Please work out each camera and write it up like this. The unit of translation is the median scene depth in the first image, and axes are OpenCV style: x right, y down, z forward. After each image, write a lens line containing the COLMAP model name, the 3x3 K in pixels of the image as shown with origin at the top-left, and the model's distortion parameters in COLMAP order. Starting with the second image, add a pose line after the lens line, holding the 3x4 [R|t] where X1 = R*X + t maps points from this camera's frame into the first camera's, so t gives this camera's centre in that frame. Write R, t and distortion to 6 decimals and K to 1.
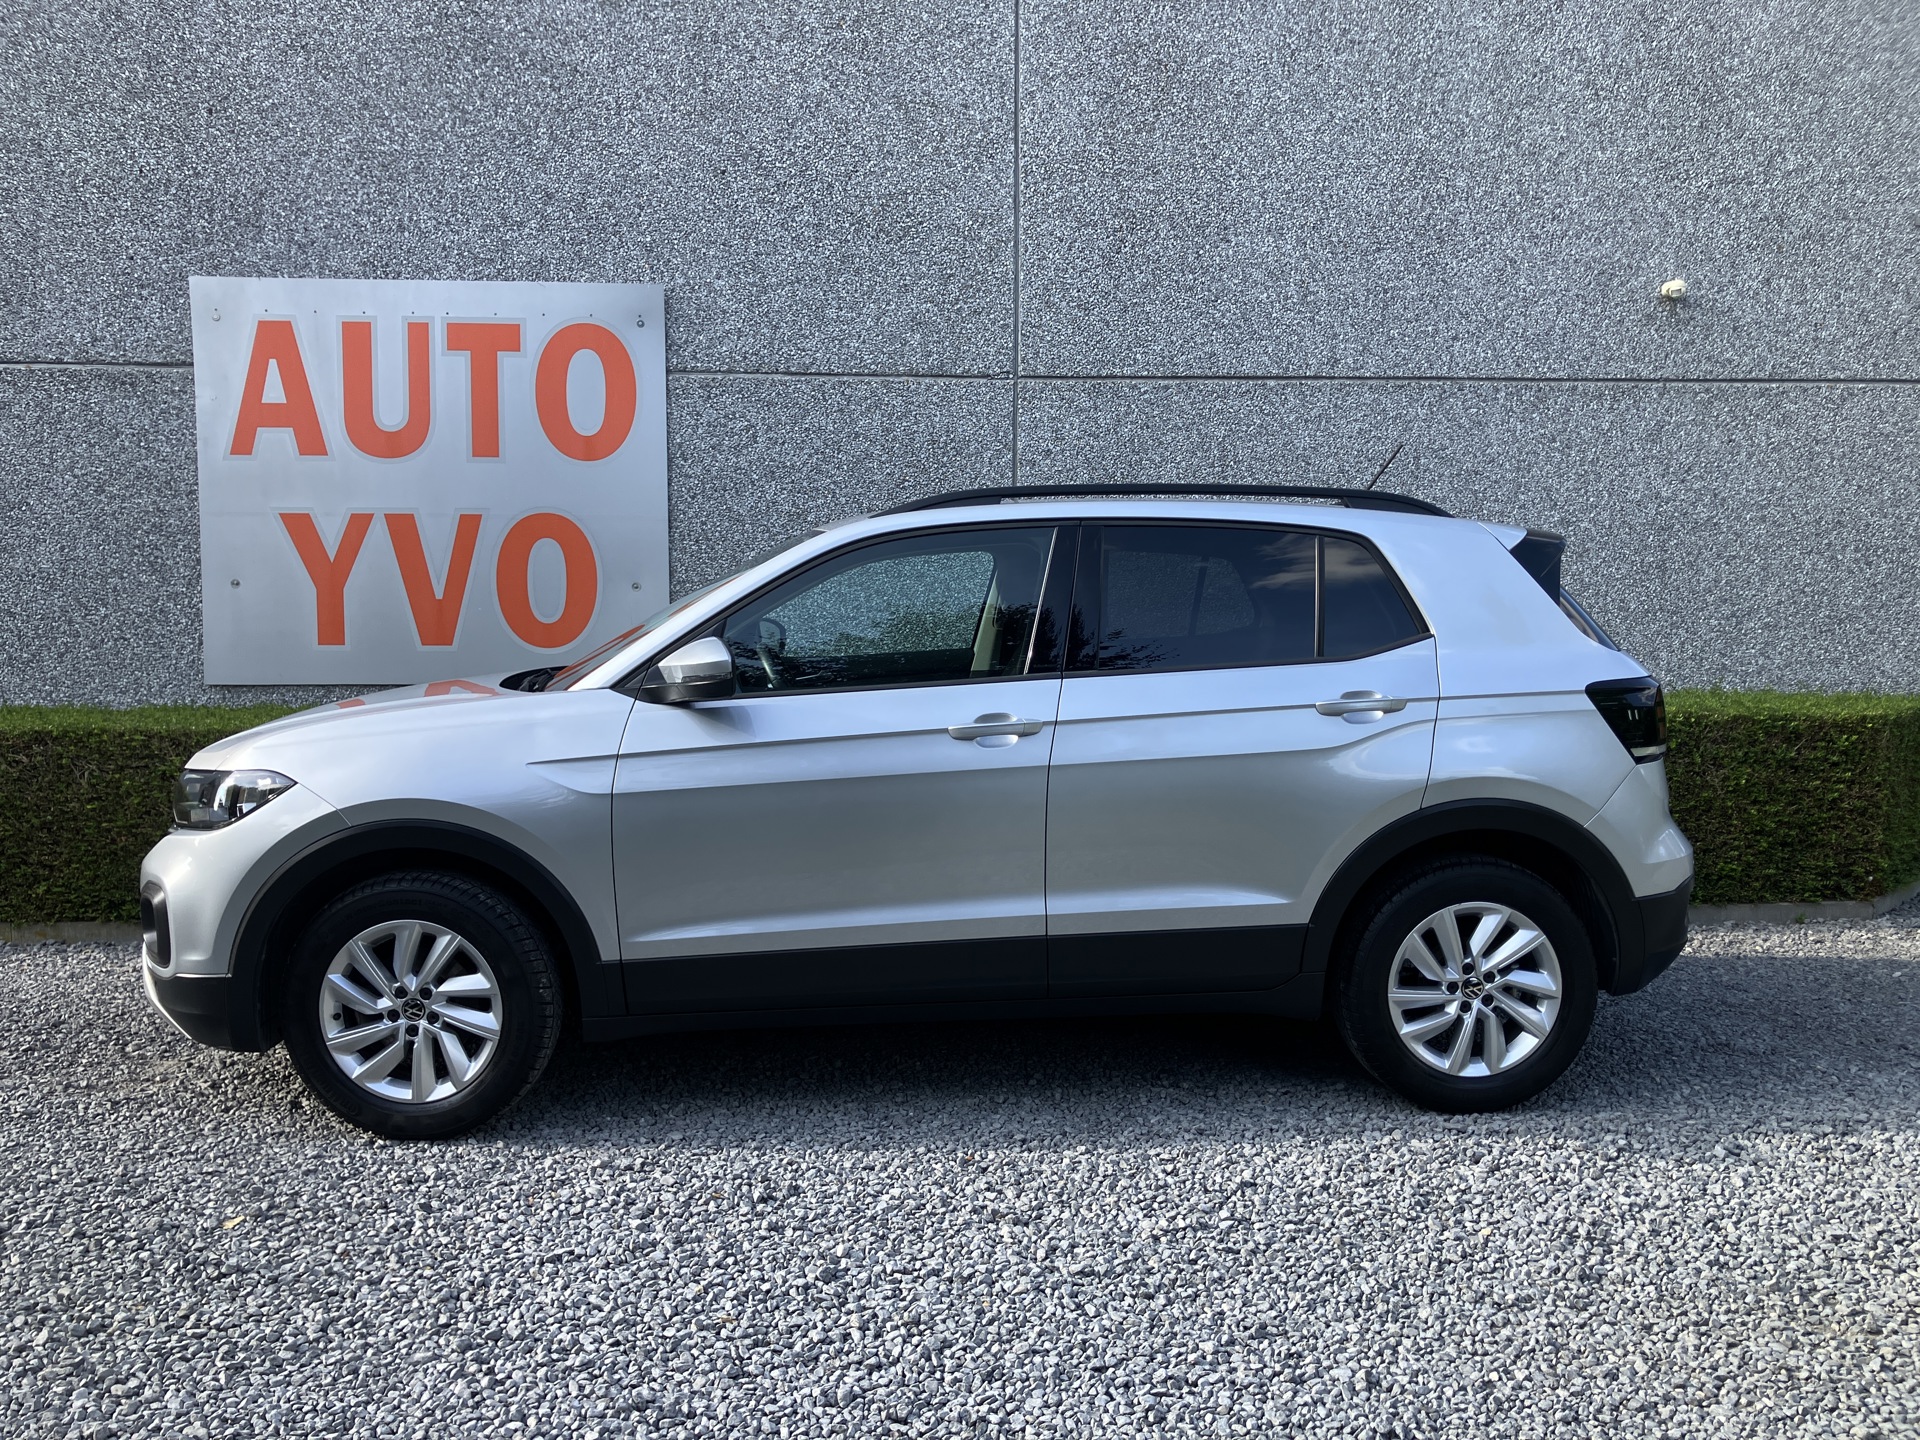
lens RADIAL K [[1581.3, 0, 960.0], [0, 1581.3, 720.0], [0, 0, 1]] dist [0.005843, -0.012338]
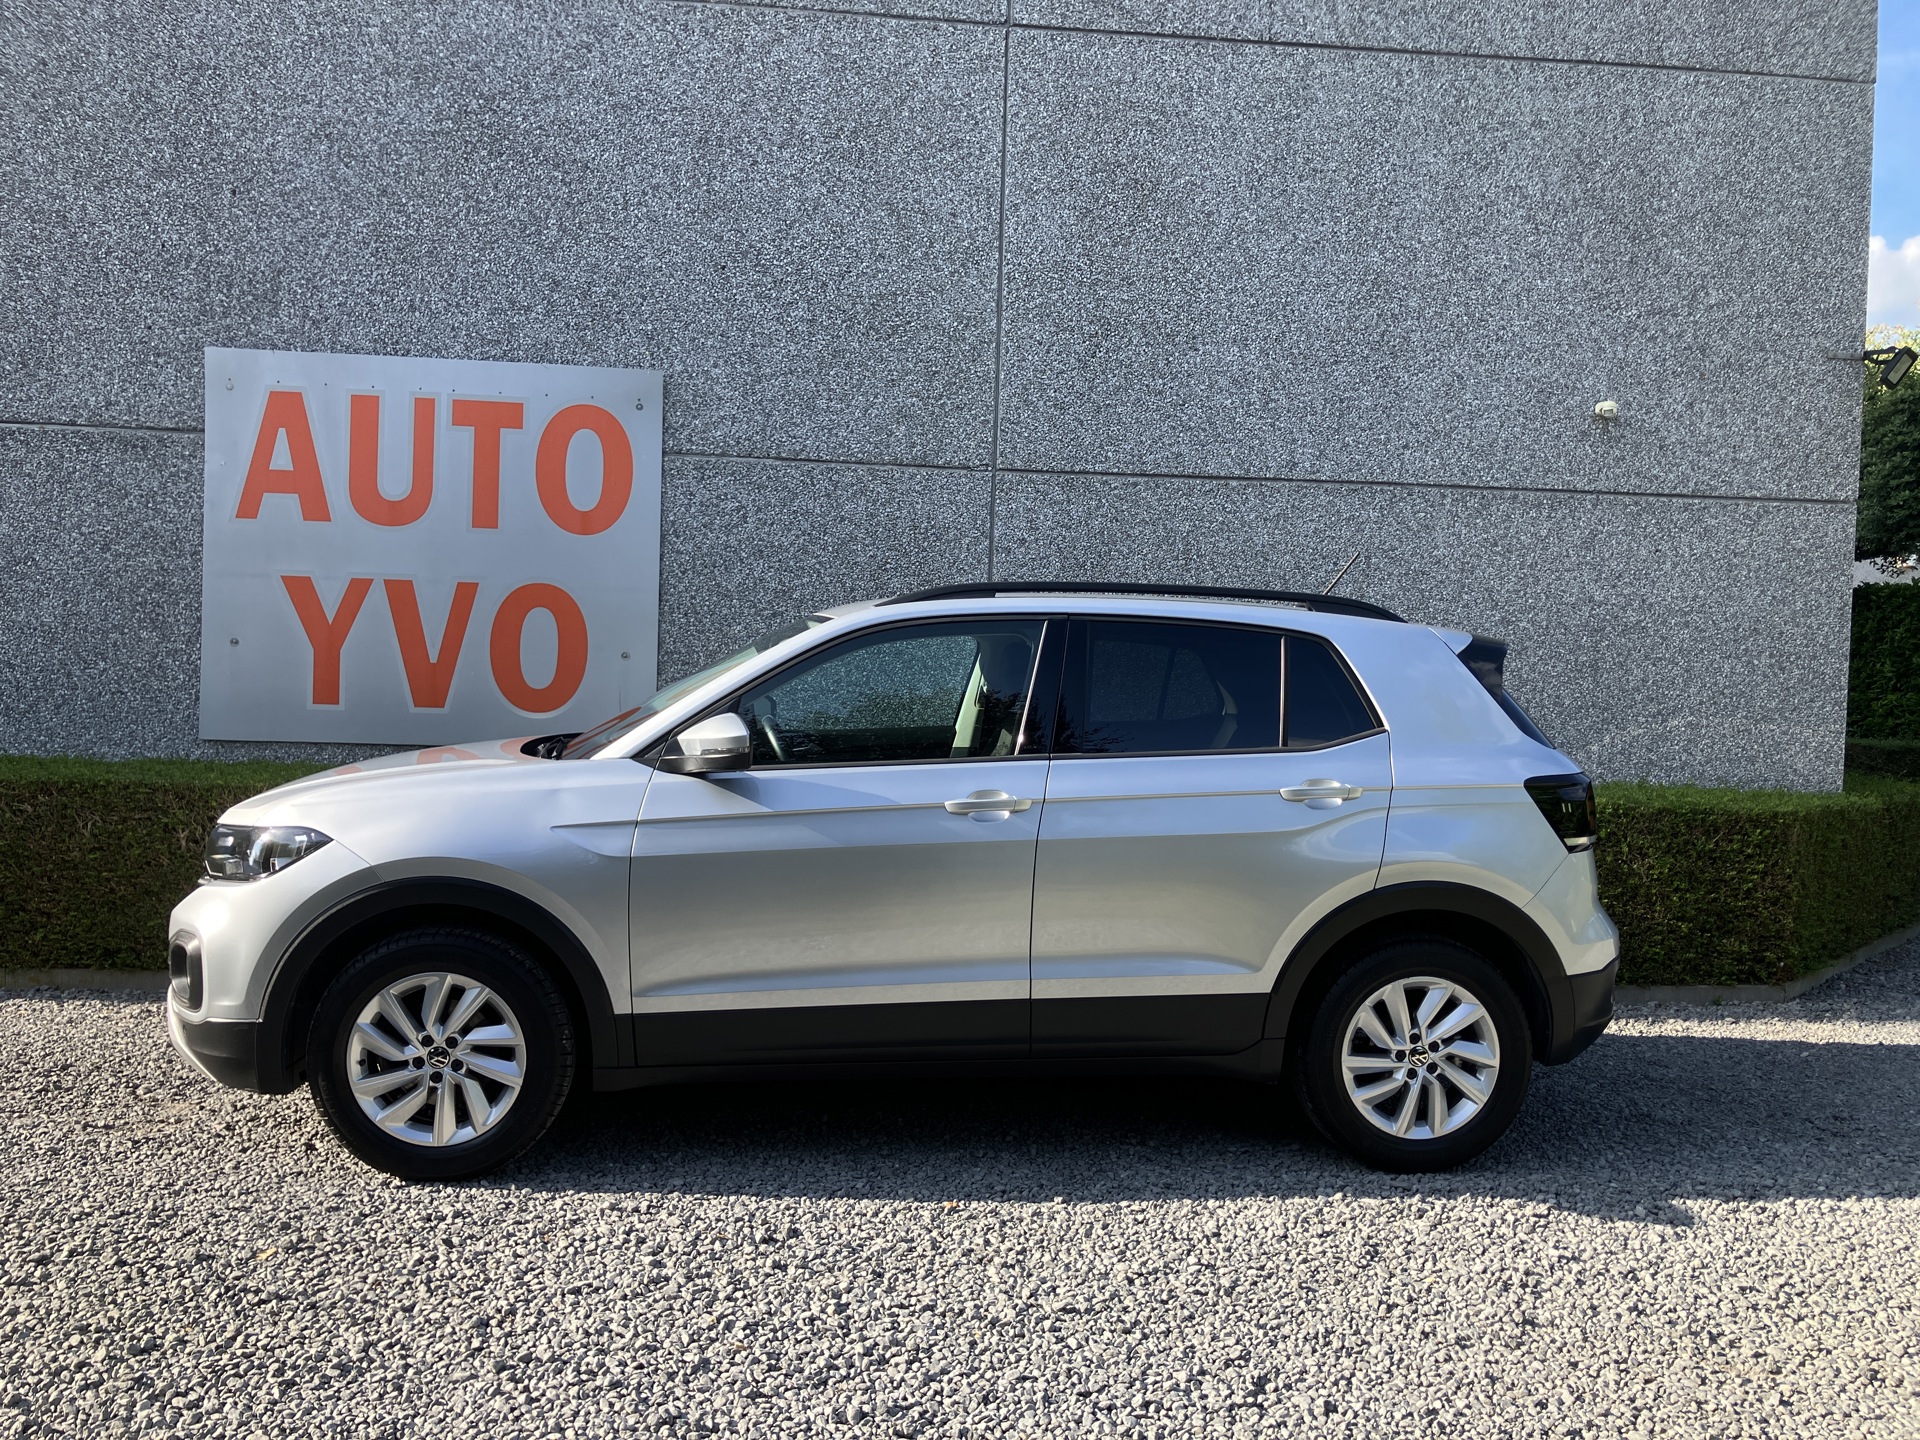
lens RADIAL K [[1610.8, 0, 960.0], [0, 1610.8, 720.0], [0, 0, 1]] dist [-0.000910, 0.007612]
pose [[0.998677, 0.029068, 0.042416, -0.051679], [-0.027272, 0.998732, -0.042321, -0.007293], [-0.043593, 0.041108, 0.998203, -0.117317]]
